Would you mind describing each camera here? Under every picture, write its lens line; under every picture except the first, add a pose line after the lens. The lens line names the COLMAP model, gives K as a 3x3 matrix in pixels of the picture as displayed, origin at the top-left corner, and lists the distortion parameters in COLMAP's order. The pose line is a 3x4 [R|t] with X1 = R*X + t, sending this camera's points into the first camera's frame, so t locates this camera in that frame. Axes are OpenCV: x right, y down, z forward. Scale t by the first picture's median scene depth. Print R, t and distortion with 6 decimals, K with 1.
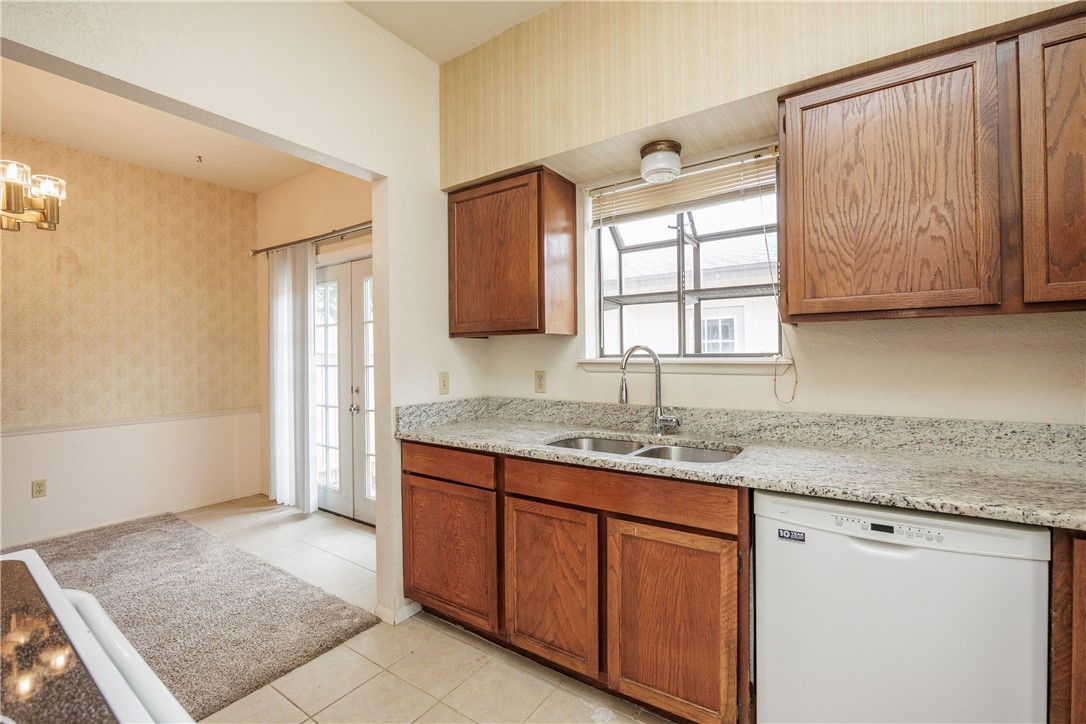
lens RADIAL K [[472.9, 0, 531.9], [0, 472.9, 356.4], [0, 0, 1]] dist [-0.020936, 0.001521]
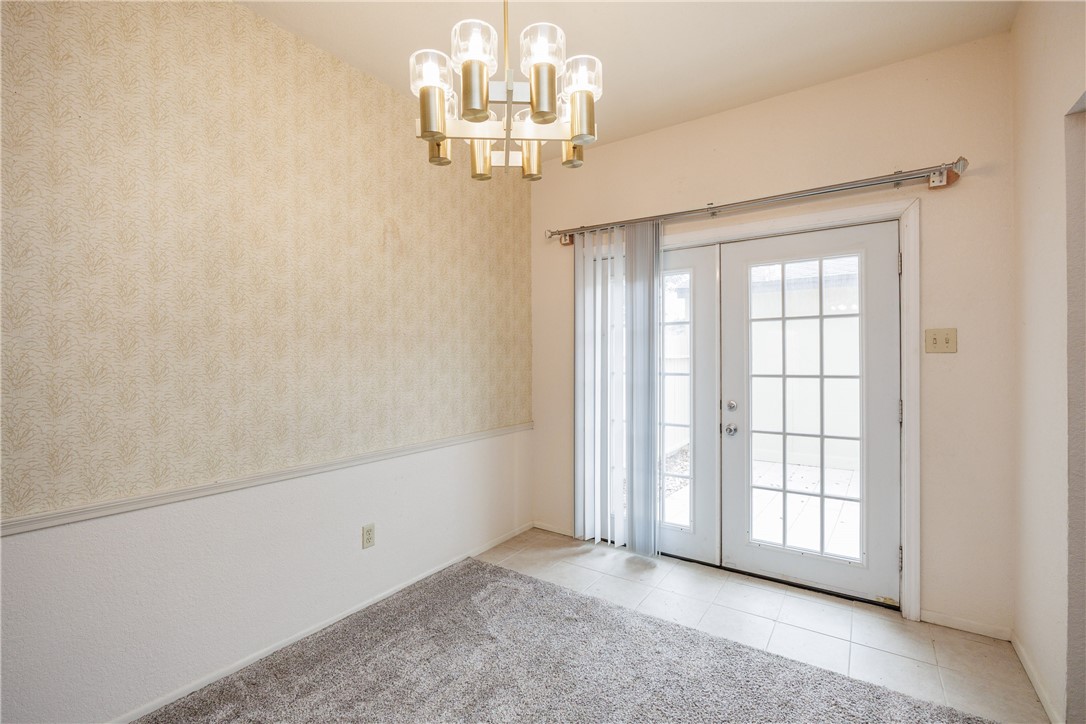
lens RADIAL K [[472.9, 0, 536.6], [0, 472.9, 359.3], [0, 0, 1]] dist [-0.020936, 0.001521]
pose [[0.999968, 0.007966, -0.000503, -1.031462], [-0.007966, 0.999968, -0.000243, -0.005813], [0.000501, 0.000247, 1.000000, 0.300898]]
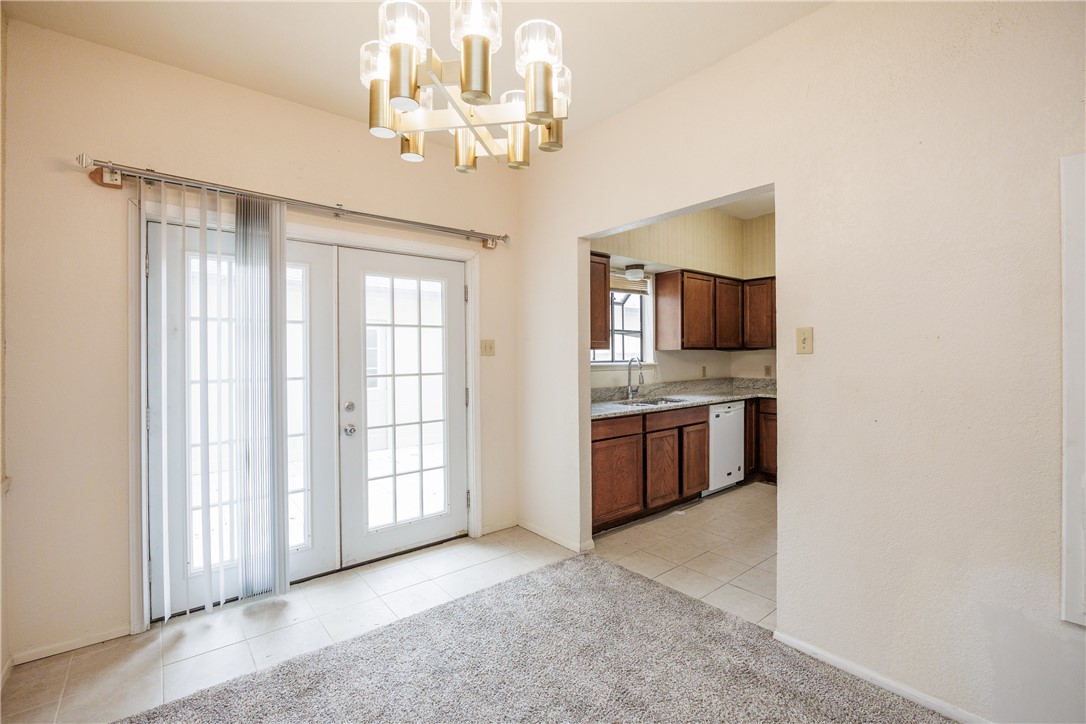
lens RADIAL K [[472.9, 0, 544.8], [0, 472.9, 352.9], [0, 0, 1]] dist [-0.020936, 0.001521]
pose [[0.269667, 0.011383, 0.962886, -1.569874], [0.005369, 0.999897, -0.013324, -0.012583], [-0.962939, 0.008763, 0.269578, 0.668537]]
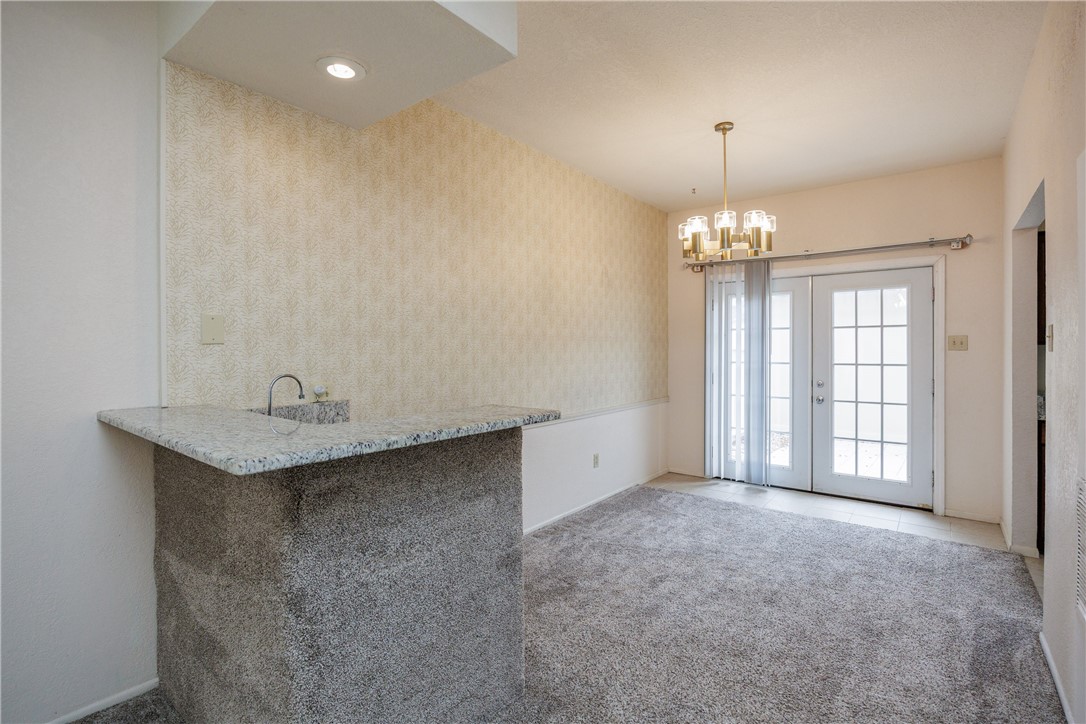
lens RADIAL K [[495.0, 0, 539.4], [0, 495.0, 350.5], [0, 0, 1]] dist [-0.022416, 0.002003]
pose [[0.997622, 0.011139, -0.068017, -1.471266], [-0.010974, 0.999936, 0.002809, -0.014149], [0.068044, -0.002056, 0.997680, -0.436638]]
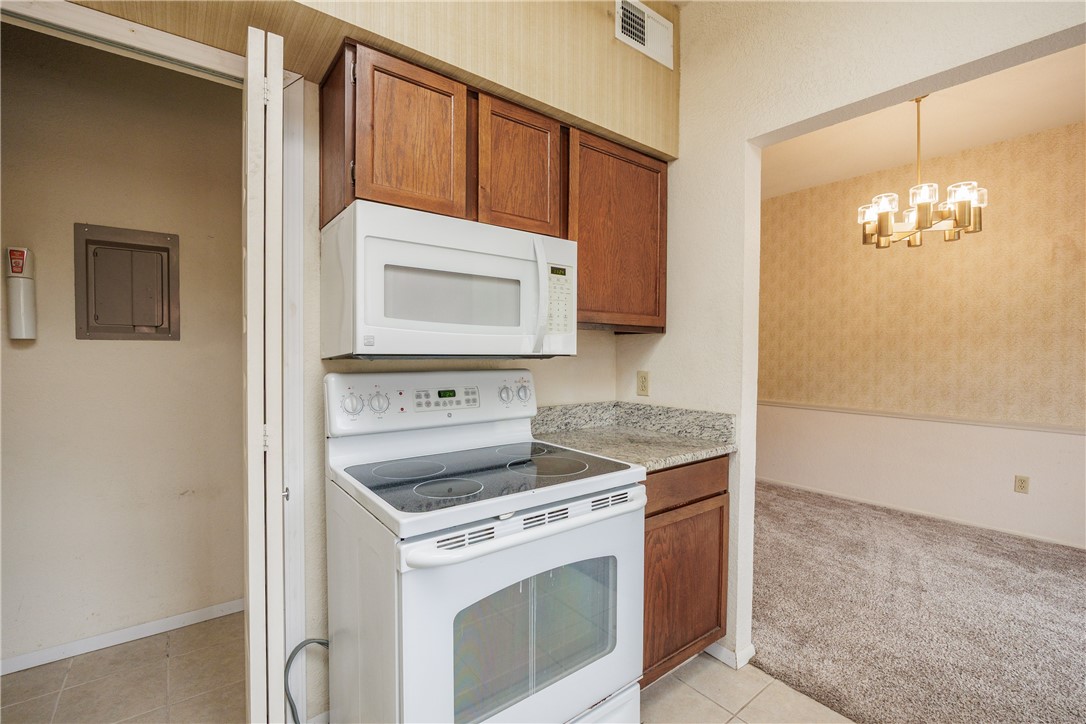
lens RADIAL K [[472.9, 0, 547.6], [0, 472.9, 362.5], [0, 0, 1]] dist [-0.020936, 0.001521]
pose [[-0.283892, 0.031479, -0.958339, 0.239437], [-0.005343, 0.999394, 0.034410, -0.010487], [0.958841, 0.014889, -0.283552, 0.377648]]
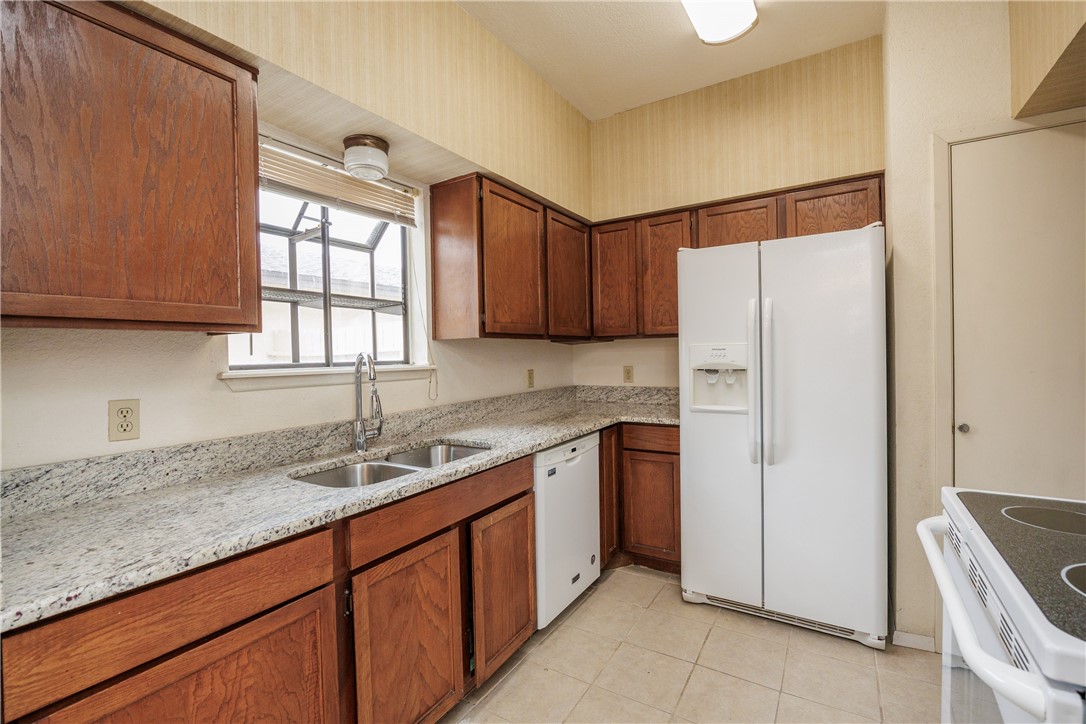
lens RADIAL K [[472.9, 0, 544.9], [0, 472.9, 358.8], [0, 0, 1]] dist [-0.020936, 0.001521]
pose [[-0.054397, 0.000735, 0.998519, -0.557066], [0.024296, 0.999705, 0.000587, -0.003767], [-0.998224, 0.024292, -0.054399, 0.578940]]
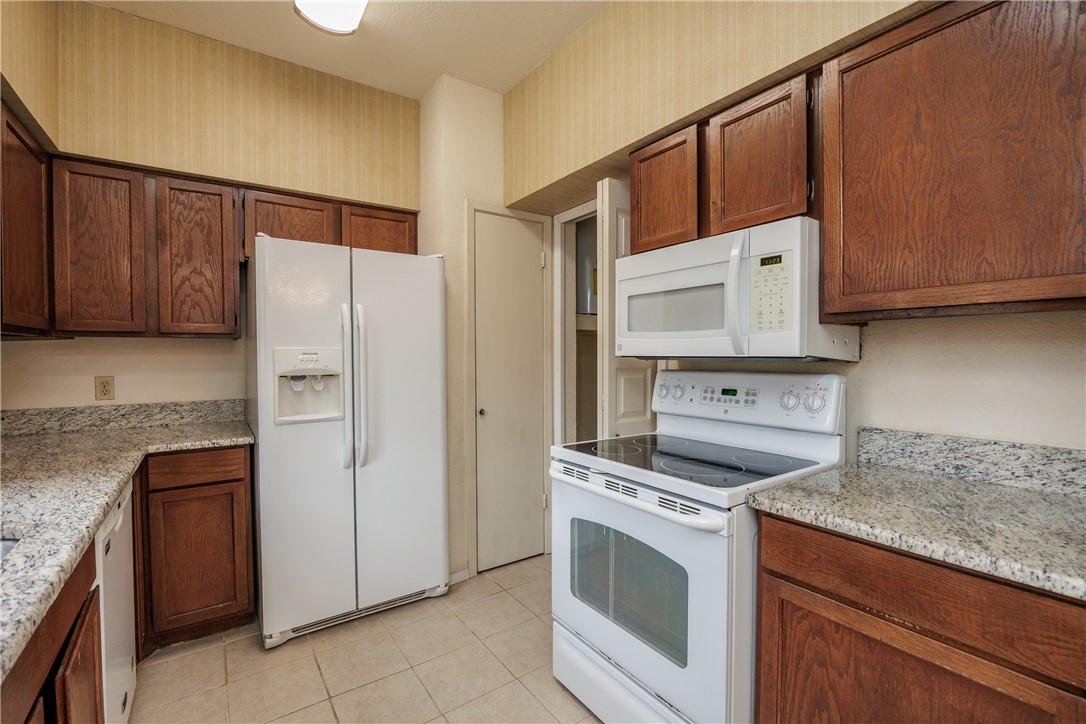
lens RADIAL K [[472.9, 0, 543.2], [0, 472.9, 362.8], [0, 0, 1]] dist [-0.020936, 0.001521]
pose [[-0.941695, 0.008405, 0.336363, -0.340521], [0.015430, 0.999715, 0.018216, -0.005967], [-0.336114, 0.022344, -0.941556, 0.843810]]
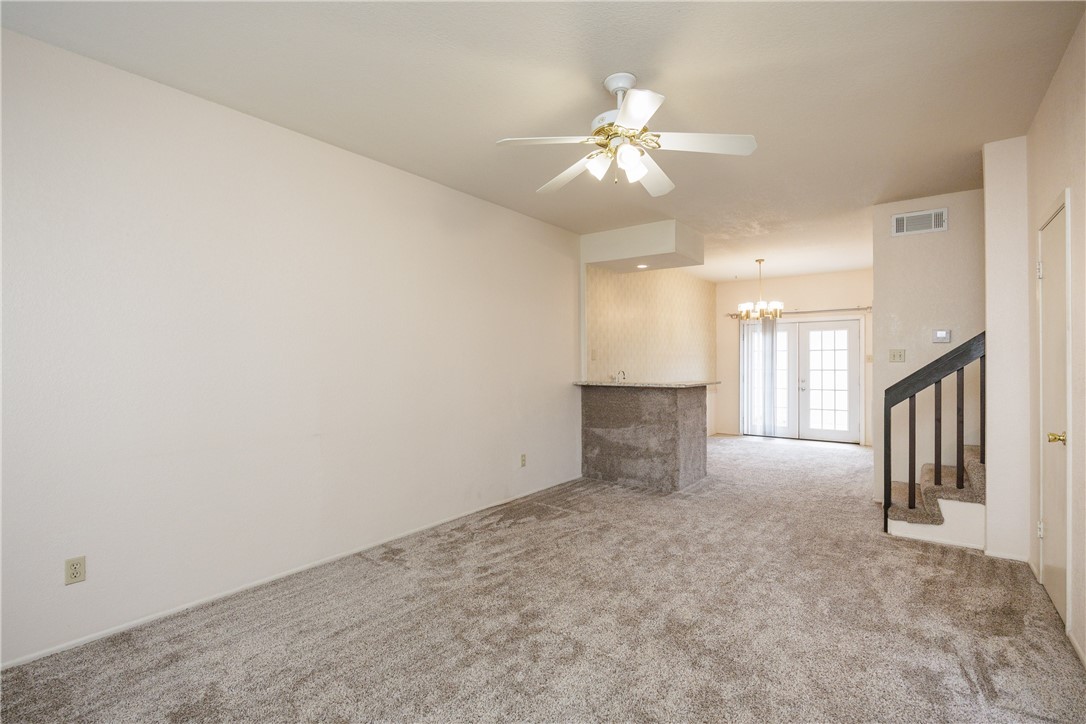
lens RADIAL K [[495.0, 0, 540.1], [0, 495.0, 361.8], [0, 0, 1]] dist [-0.022416, 0.002003]
pose [[0.999089, 0.011365, -0.041141, -2.235496], [-0.011335, 0.999935, 0.000967, -0.008791], [0.041149, -0.000500, 0.999153, -2.026385]]
